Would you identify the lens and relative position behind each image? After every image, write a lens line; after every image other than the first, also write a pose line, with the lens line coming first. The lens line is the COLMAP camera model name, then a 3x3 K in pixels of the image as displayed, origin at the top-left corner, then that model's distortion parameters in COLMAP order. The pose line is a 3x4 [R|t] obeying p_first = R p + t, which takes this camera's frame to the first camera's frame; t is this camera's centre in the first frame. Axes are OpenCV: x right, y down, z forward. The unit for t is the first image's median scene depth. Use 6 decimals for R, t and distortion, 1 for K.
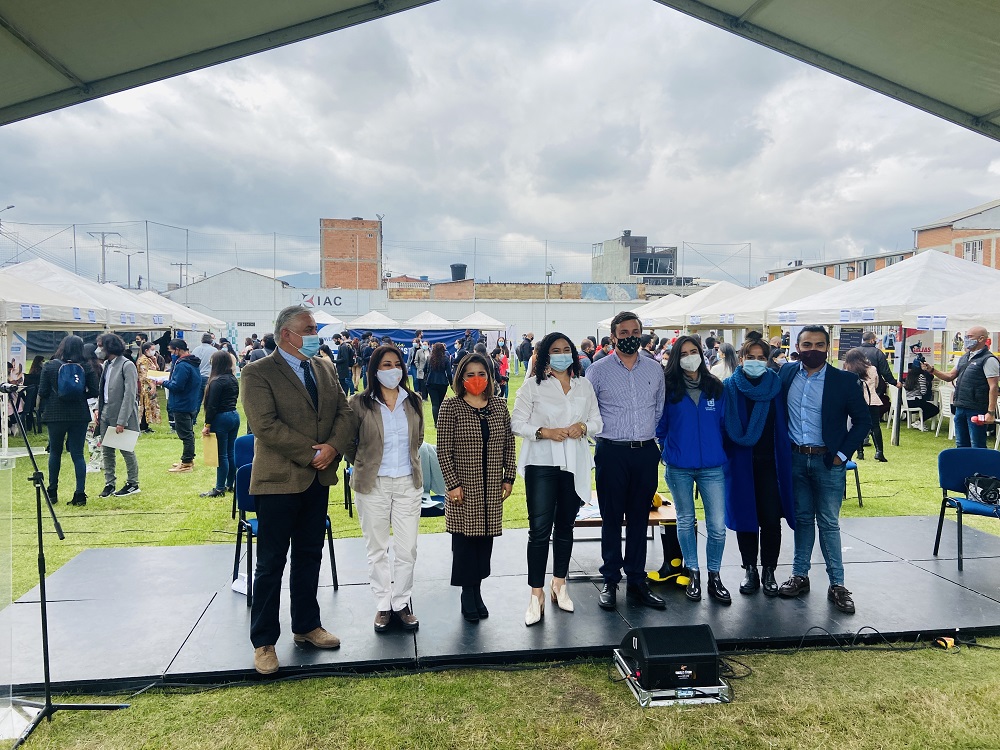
lens RADIAL K [[760.9, 0, 484.2], [0, 760.9, 373.2], [0, 0, 1]] dist [0.080246, -0.096283]
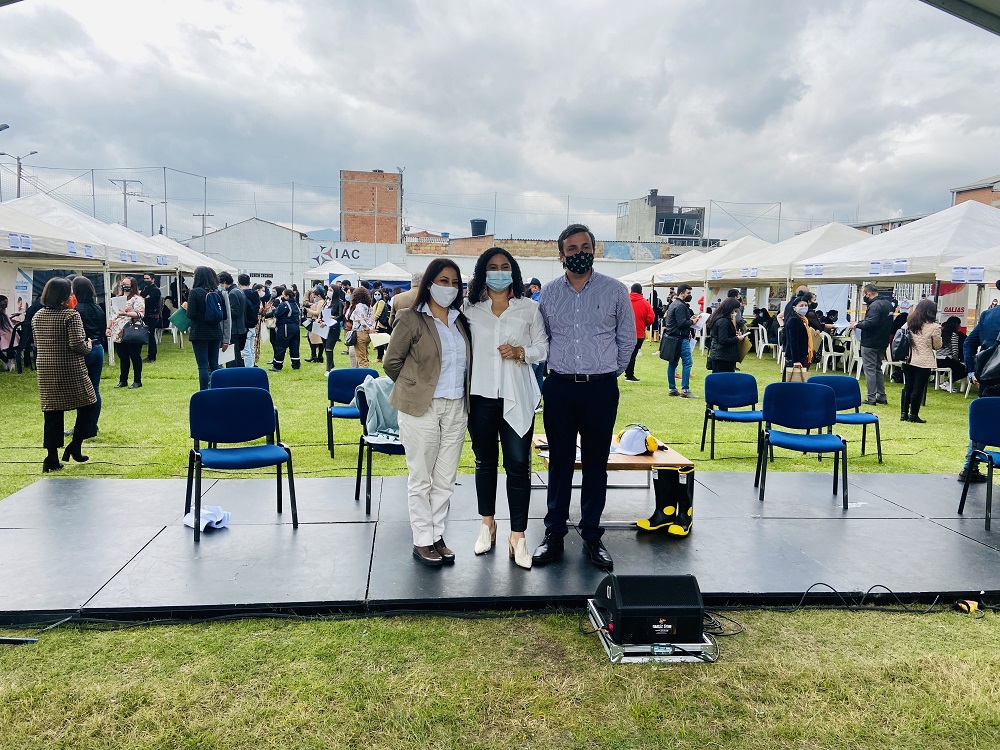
lens RADIAL K [[760.9, 0, 480.4], [0, 760.9, 371.7], [0, 0, 1]] dist [0.080246, -0.096283]
pose [[0.999168, 0.026352, -0.031130, 0.018284], [-0.024765, 0.998428, 0.050289, 0.015233], [0.032406, -0.049476, 0.998249, 0.034333]]
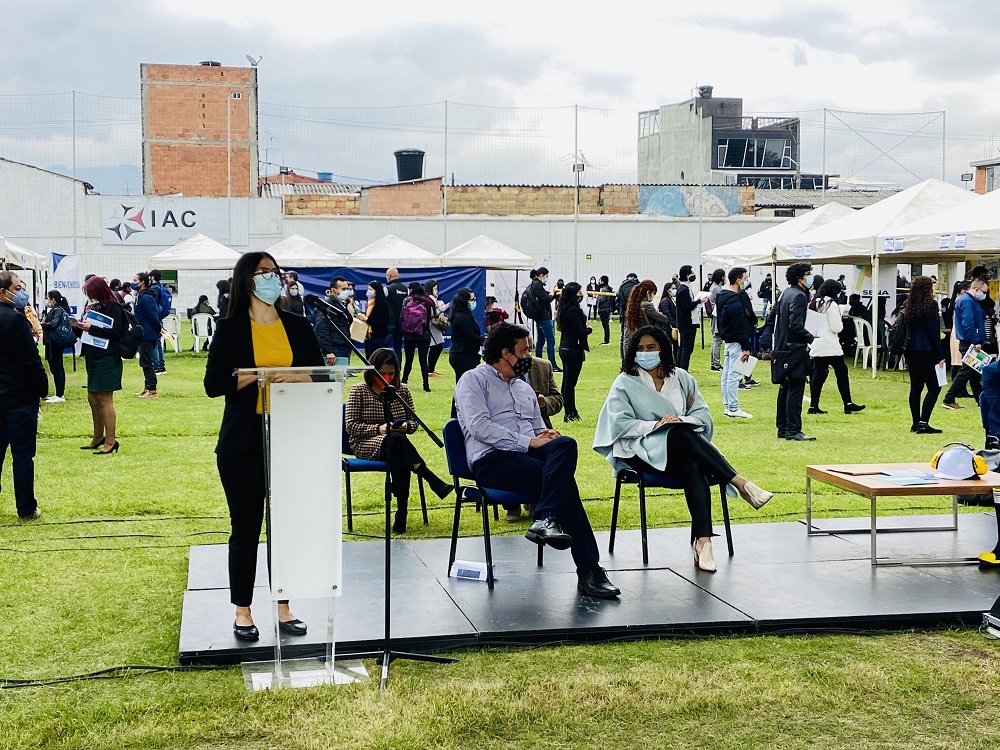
lens RADIAL K [[1465.7, 0, 496.2], [0, 1465.7, 370.0], [0, 0, 1]] dist [0.059964, 0.000000]
pose [[0.998579, -0.008096, 0.052666, -0.123947], [0.007738, 0.999946, 0.006996, 0.022818], [-0.052719, -0.006579, 0.998588, -0.159841]]
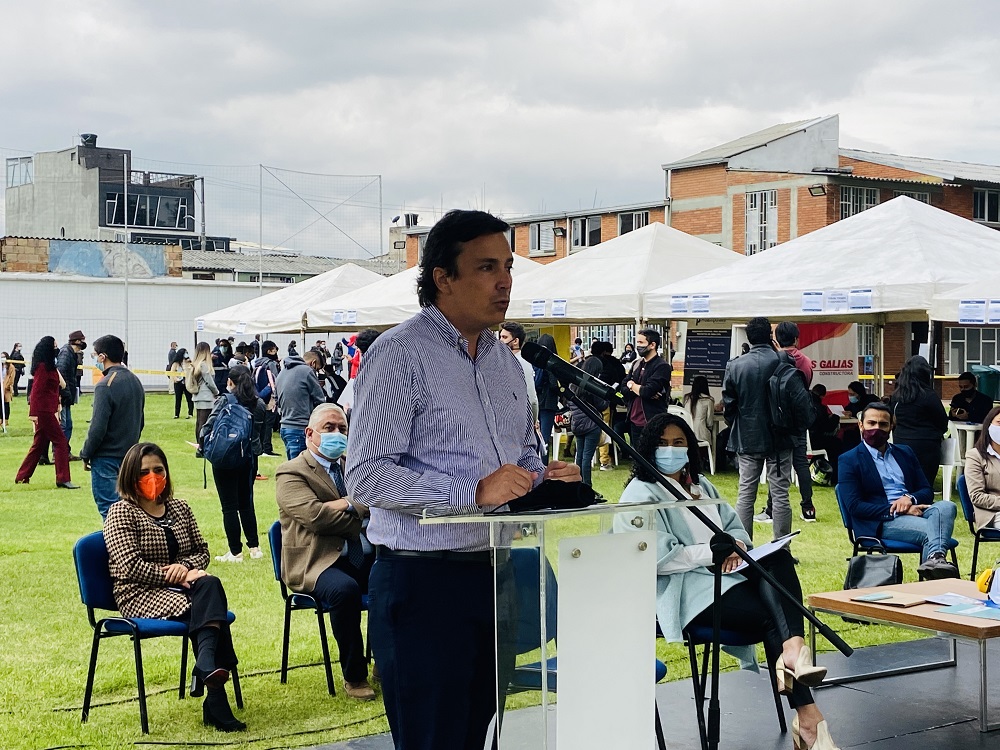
lens RADIAL K [[1570.2, 0, 498.9], [0, 1570.2, 366.5], [0, 0, 1]] dist [0.128952, 0.000000]
pose [[0.893284, -0.004069, 0.449475, -0.267081], [0.023376, 0.999026, -0.037413, 0.013257], [-0.448885, 0.043927, 0.892509, 0.036040]]
